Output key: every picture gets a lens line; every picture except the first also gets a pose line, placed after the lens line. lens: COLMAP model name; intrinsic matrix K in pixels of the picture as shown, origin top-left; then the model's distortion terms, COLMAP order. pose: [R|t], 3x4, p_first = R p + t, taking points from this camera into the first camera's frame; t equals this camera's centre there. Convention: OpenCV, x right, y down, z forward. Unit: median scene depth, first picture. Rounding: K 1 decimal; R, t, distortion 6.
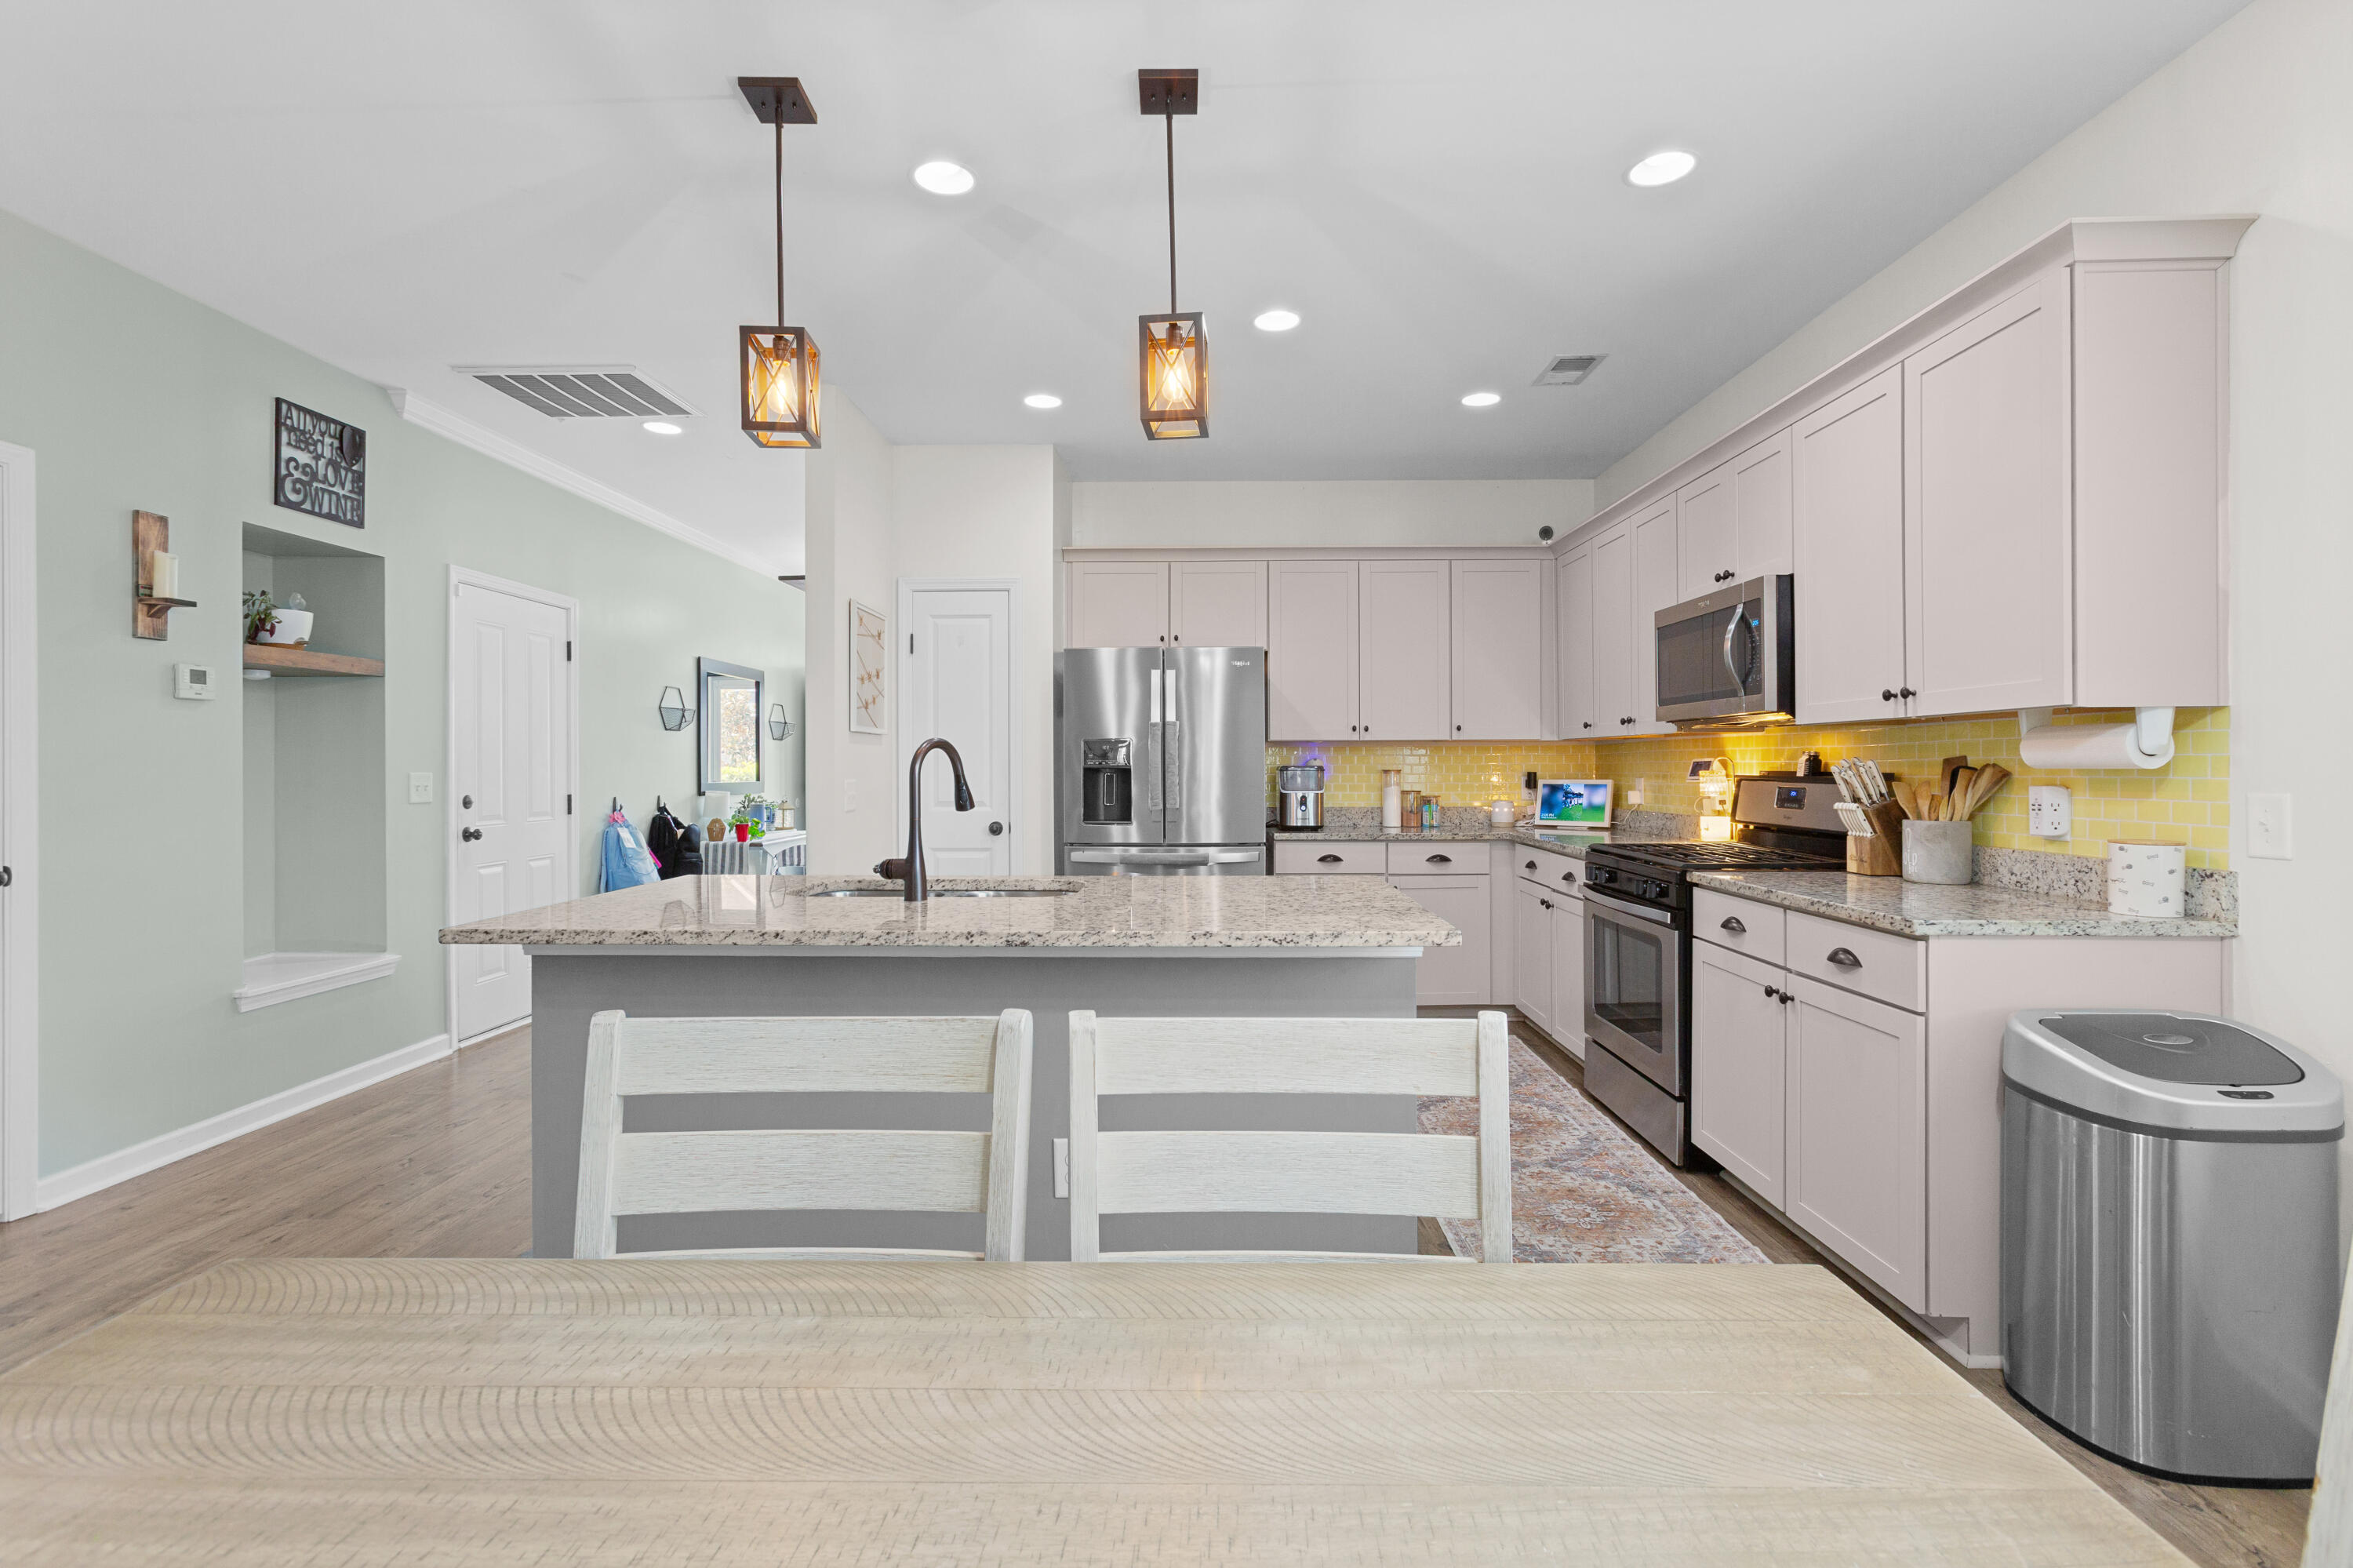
lens RADIAL K [[1040.4, 0, 1169.1], [0, 1040.4, 770.9], [0, 0, 1]] dist [-0.020921, 0.013312]
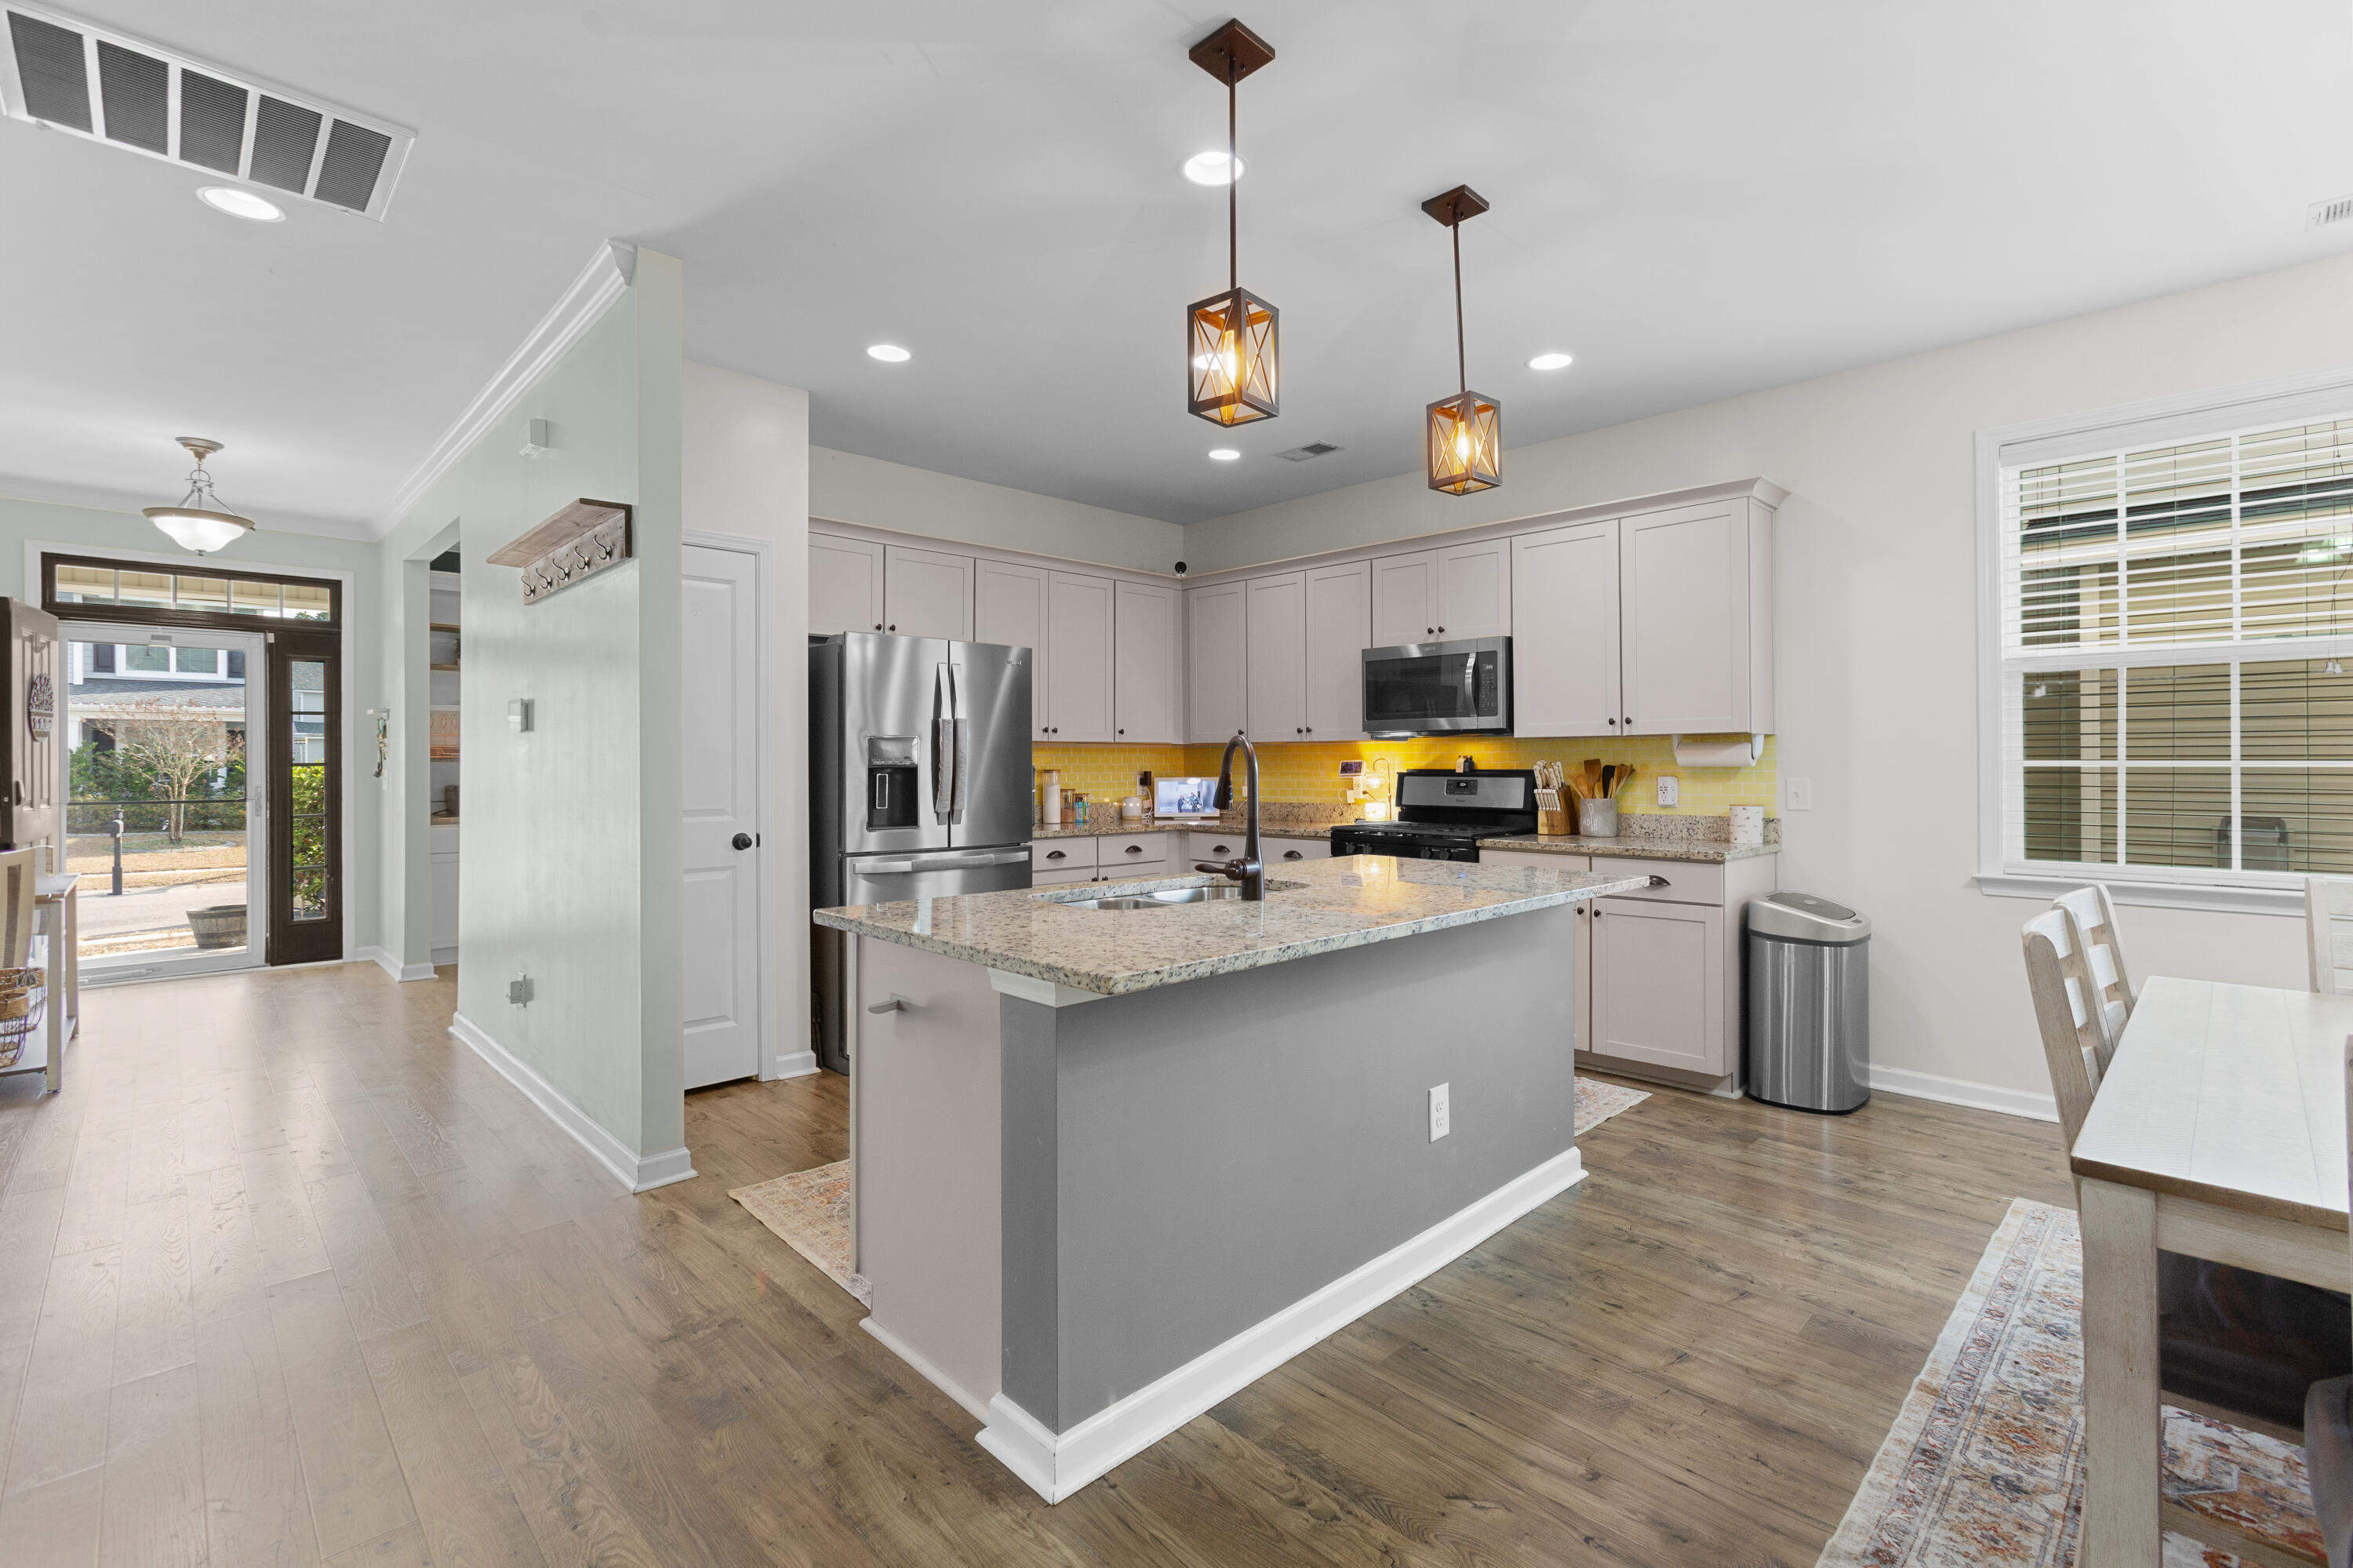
lens RADIAL K [[1071.9, 0, 1155.0], [0, 1071.9, 762.8], [0, 0, 1]] dist [-0.020232, 0.016560]
pose [[0.699355, 0.002730, 0.714769, -0.755667], [0.004025, 0.999962, -0.007757, 0.001629], [-0.714763, 0.008302, 0.699318, 0.253273]]
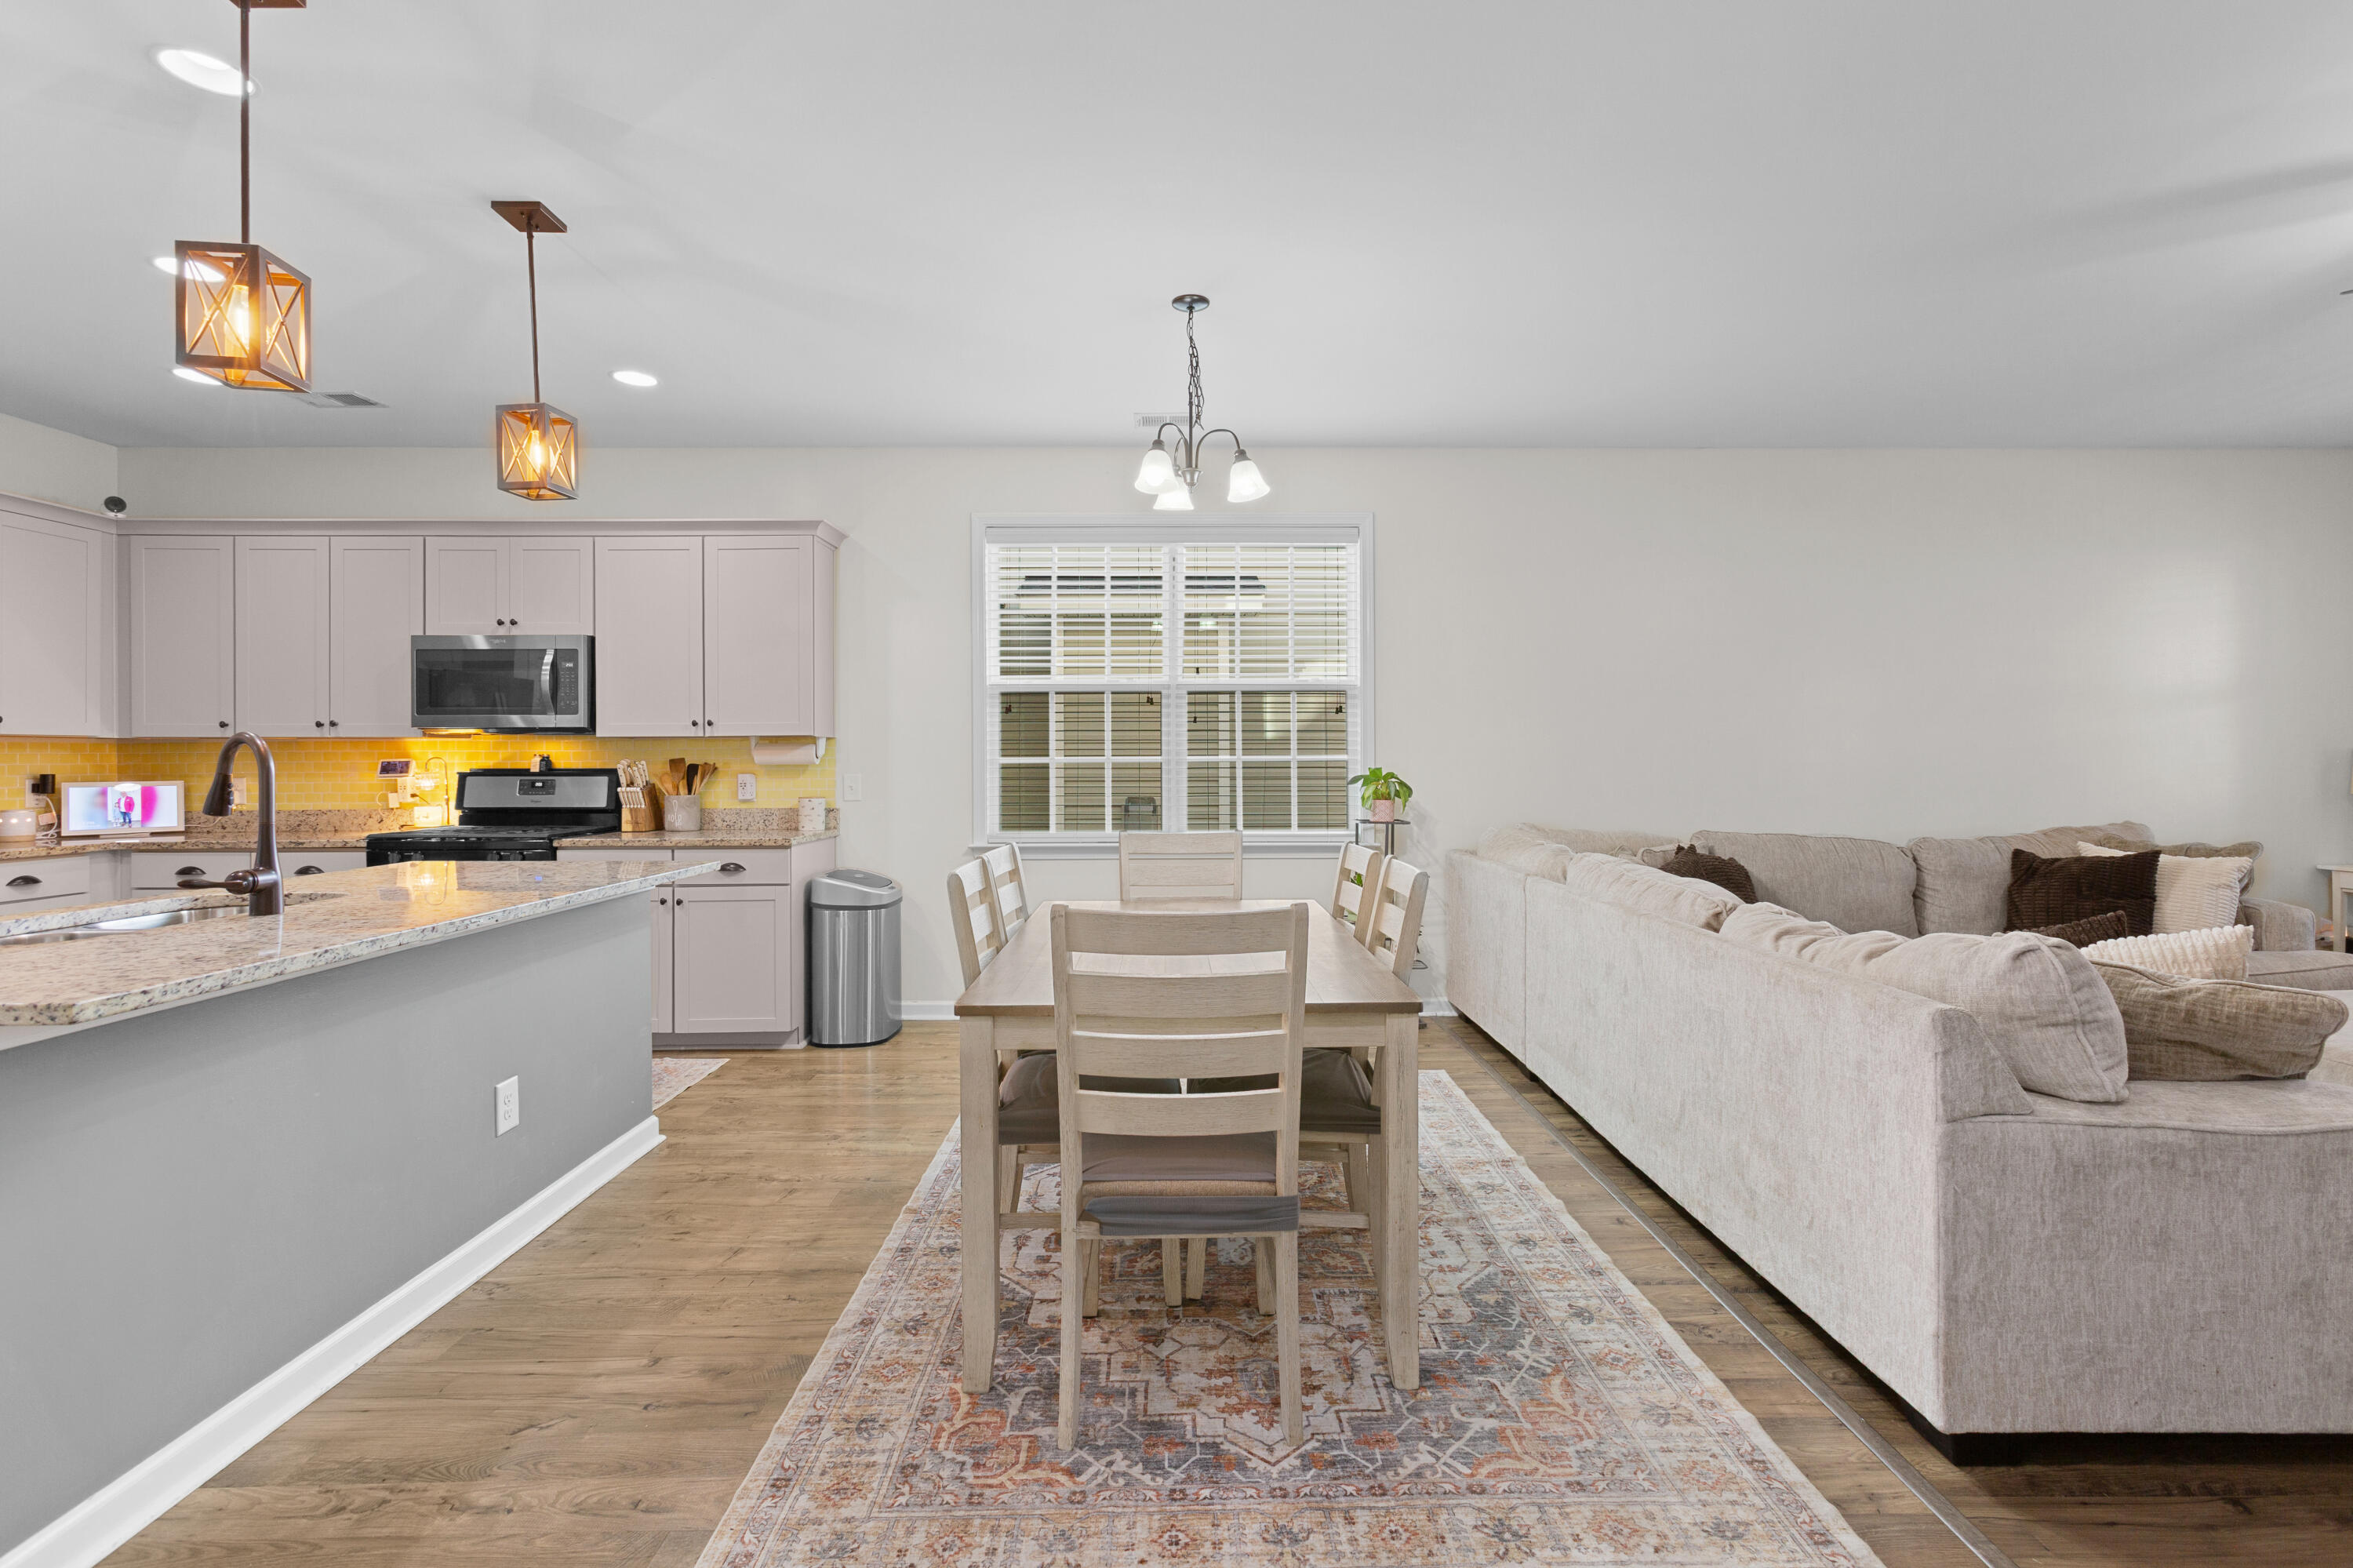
lens RADIAL K [[1061.2, 0, 1185.4], [0, 1061.2, 755.3], [0, 0, 1]] dist [0.010092, 0.000780]
pose [[-0.048349, 0.008930, 0.998791, -0.863326], [0.009360, 0.999920, -0.008487, 0.003197], [-0.998787, 0.008939, -0.048429, 0.189910]]
